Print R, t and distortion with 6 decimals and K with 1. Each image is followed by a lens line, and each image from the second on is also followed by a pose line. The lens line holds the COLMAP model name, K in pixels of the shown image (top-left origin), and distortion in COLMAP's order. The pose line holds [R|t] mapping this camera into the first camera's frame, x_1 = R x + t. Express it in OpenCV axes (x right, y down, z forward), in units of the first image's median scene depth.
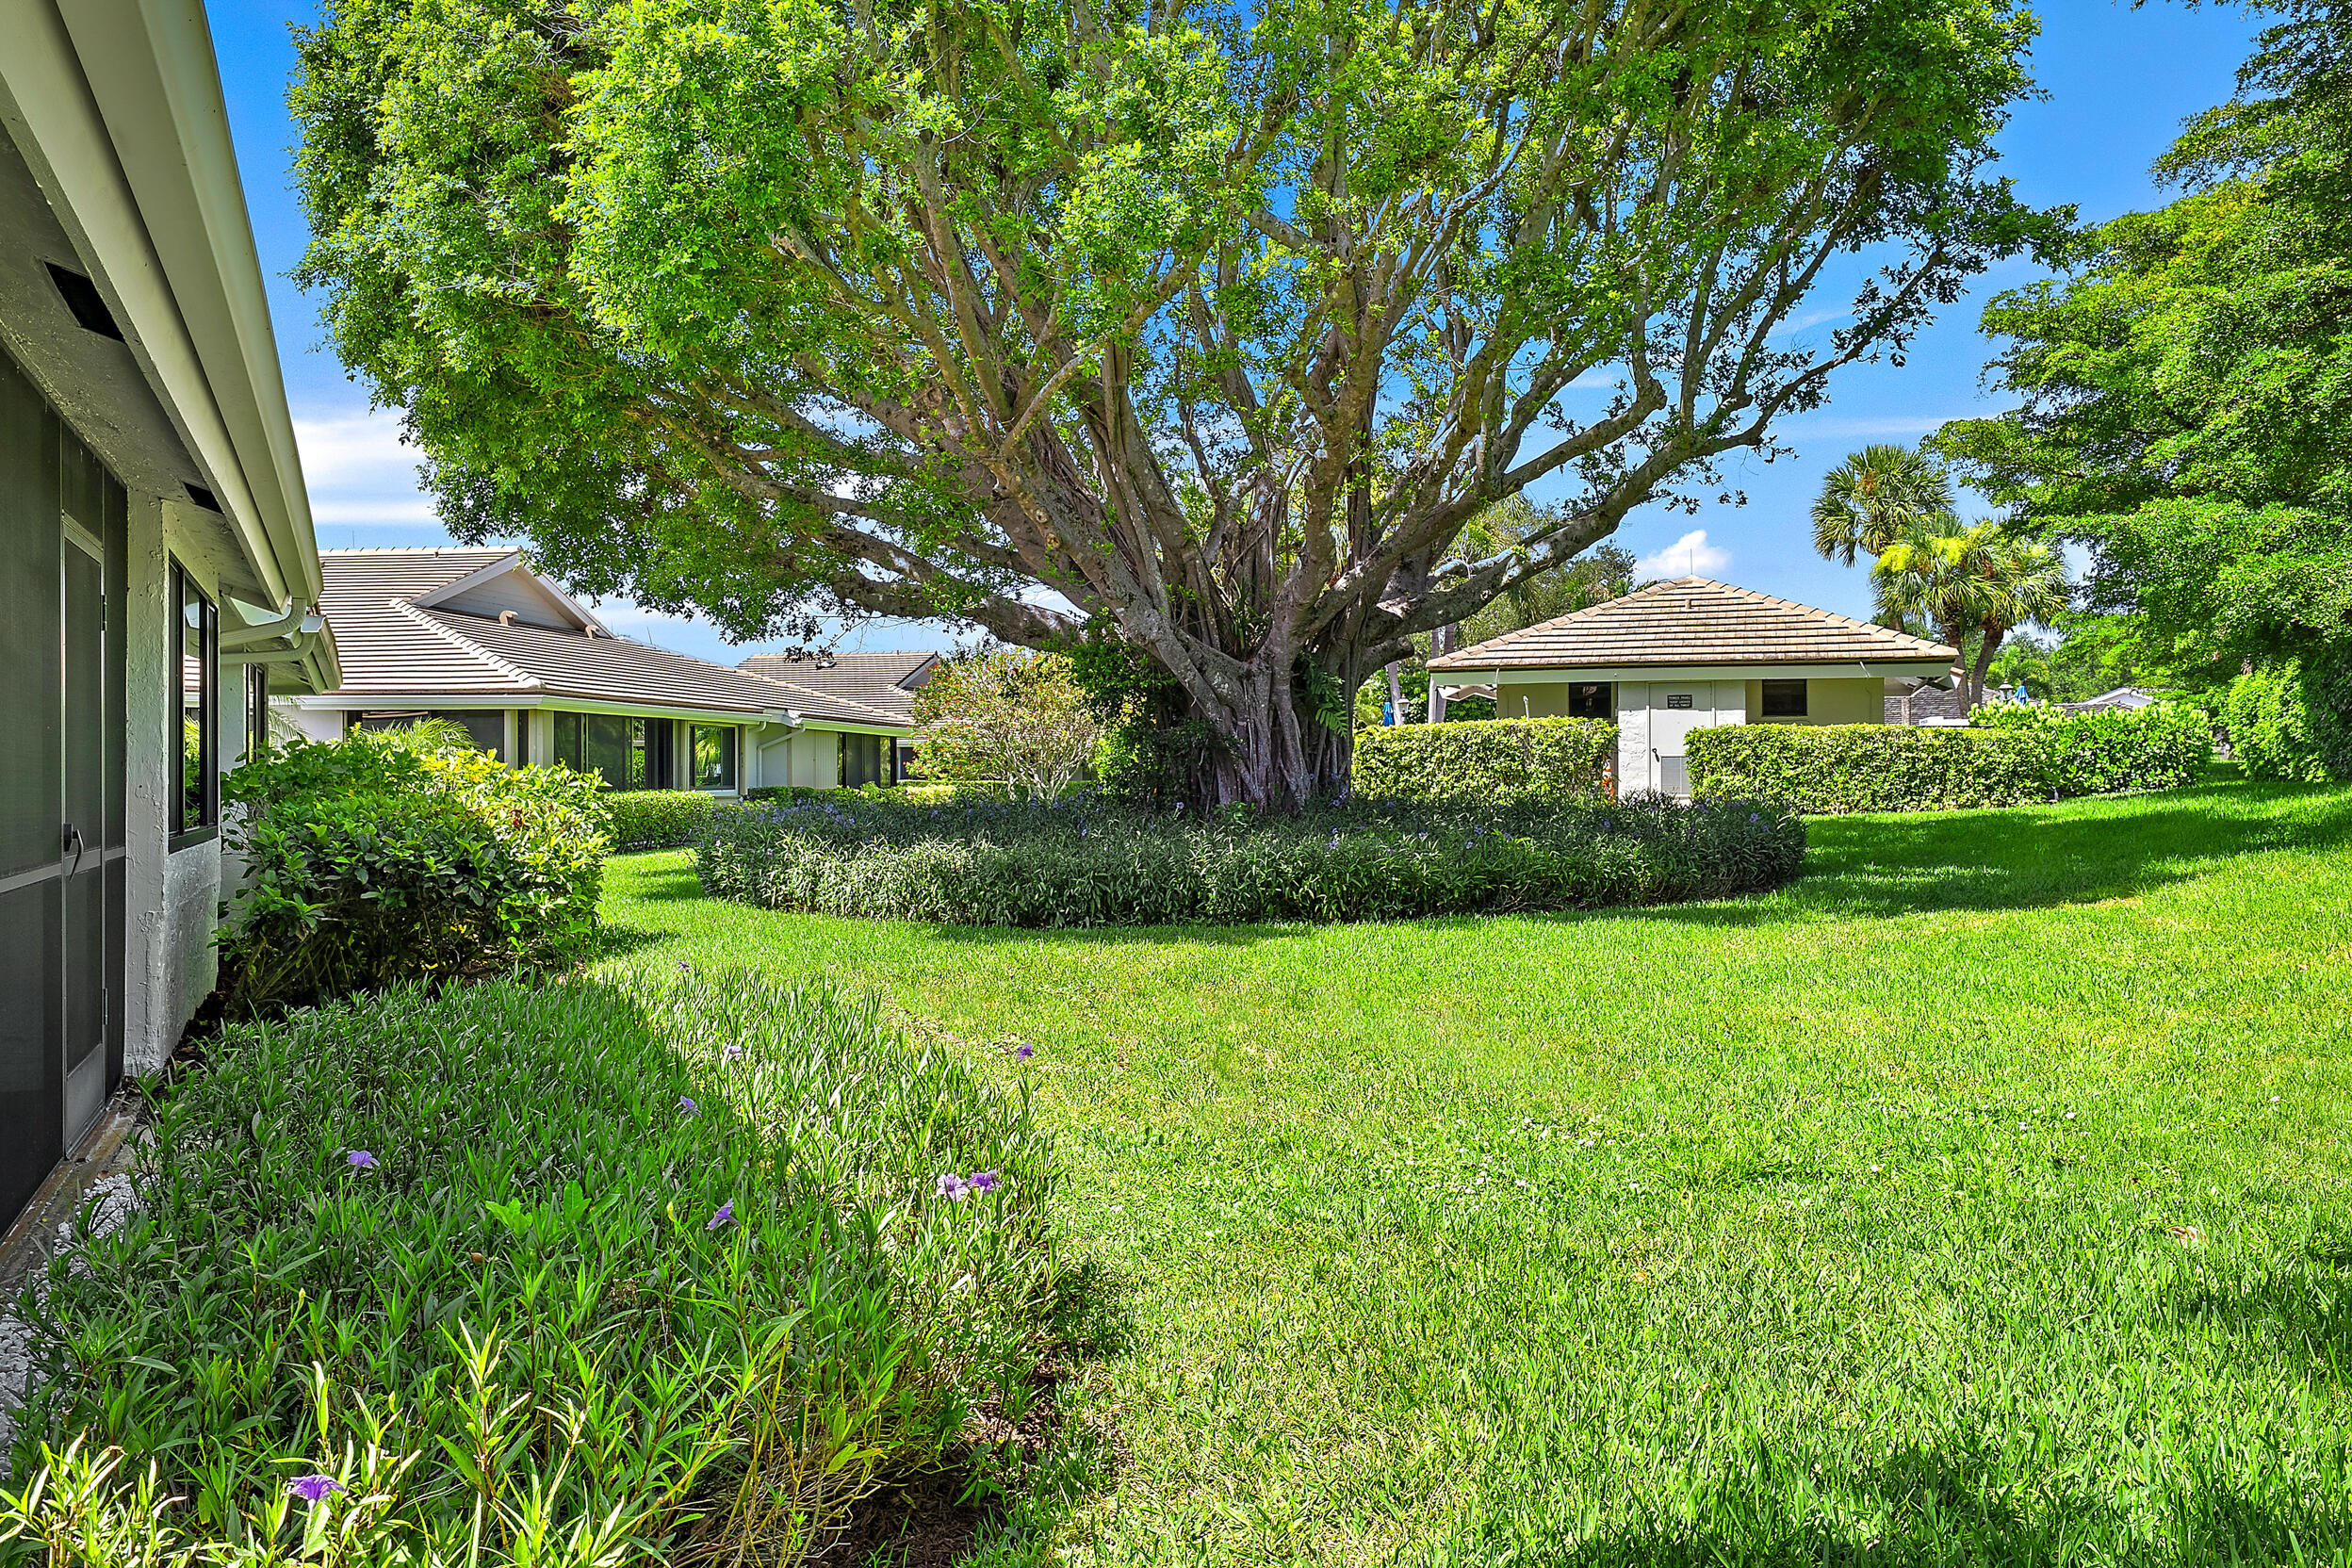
lens RADIAL K [[1904.4, 0, 1176.9], [0, 1904.4, 784.6], [0, 0, 1]] dist [-0.004219, -0.002260]
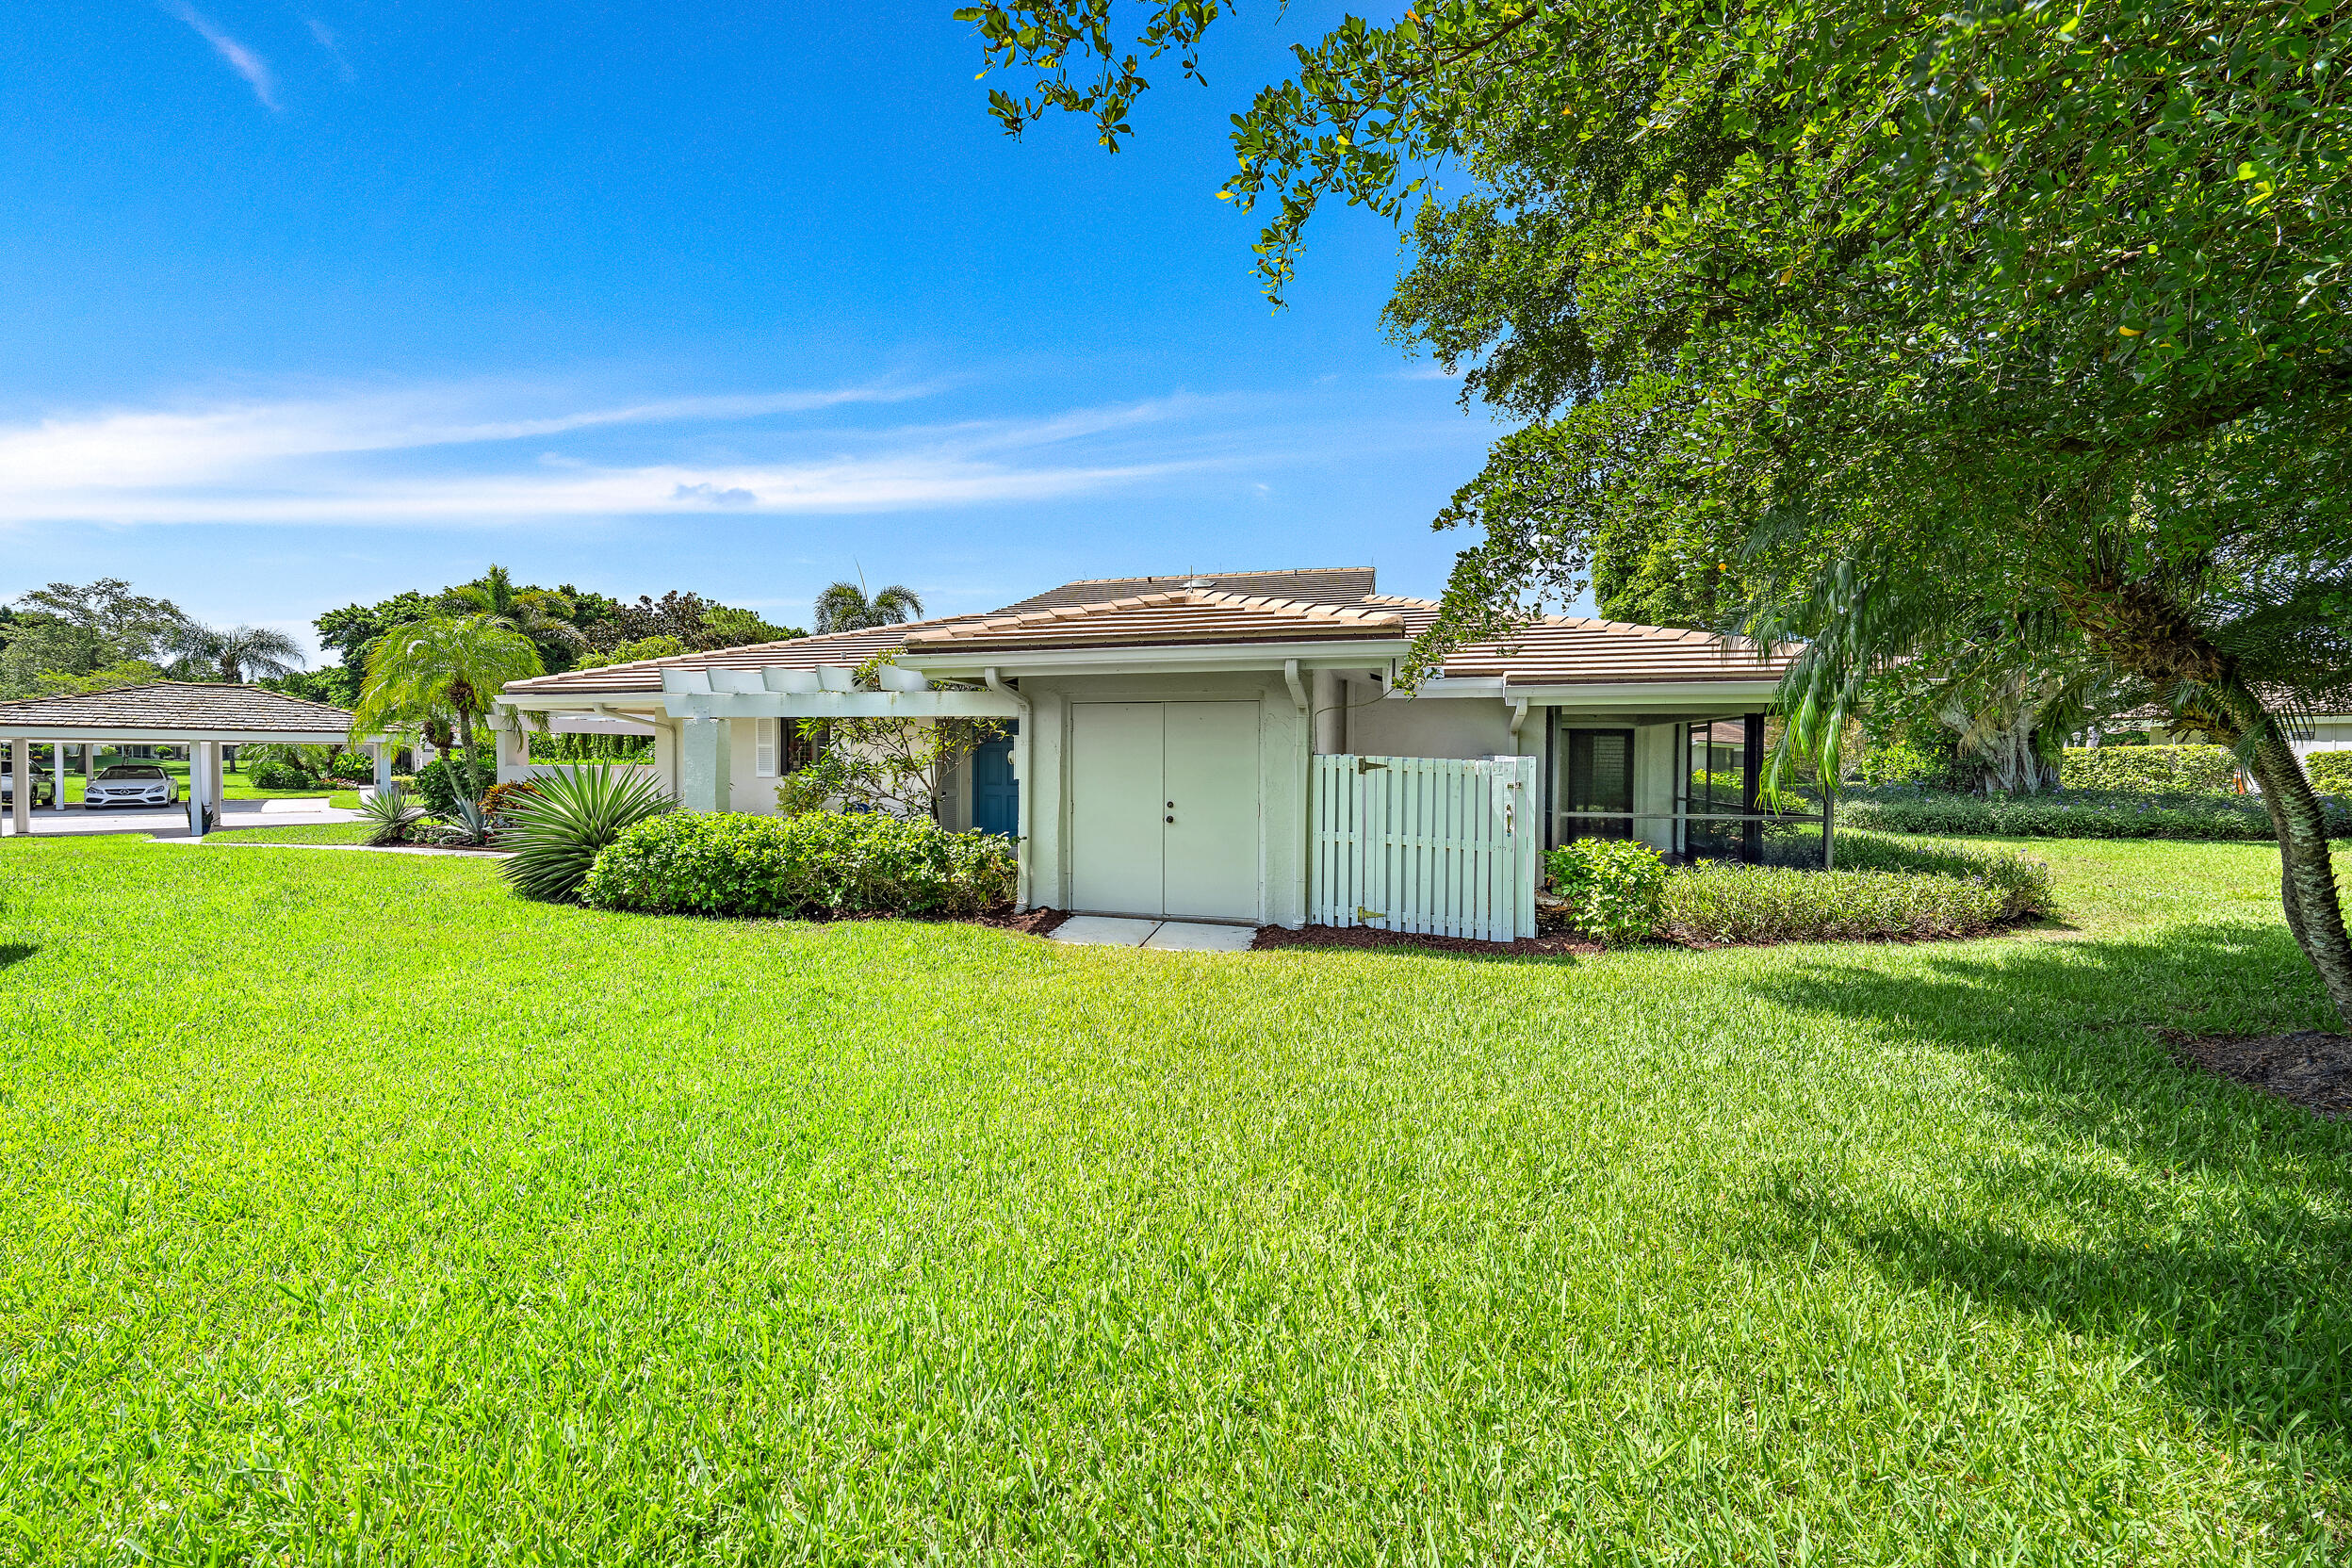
lens RADIAL K [[886.0, 0, 1175.2], [0, 886.0, 784.3], [0, 0, 1]] dist [0.001173, 0.000183]
pose [[0.789864, 0.022989, -0.612851, -0.101276], [-0.010618, 0.999660, 0.023814, -0.013317], [0.613190, -0.012303, 0.789840, -0.526395]]
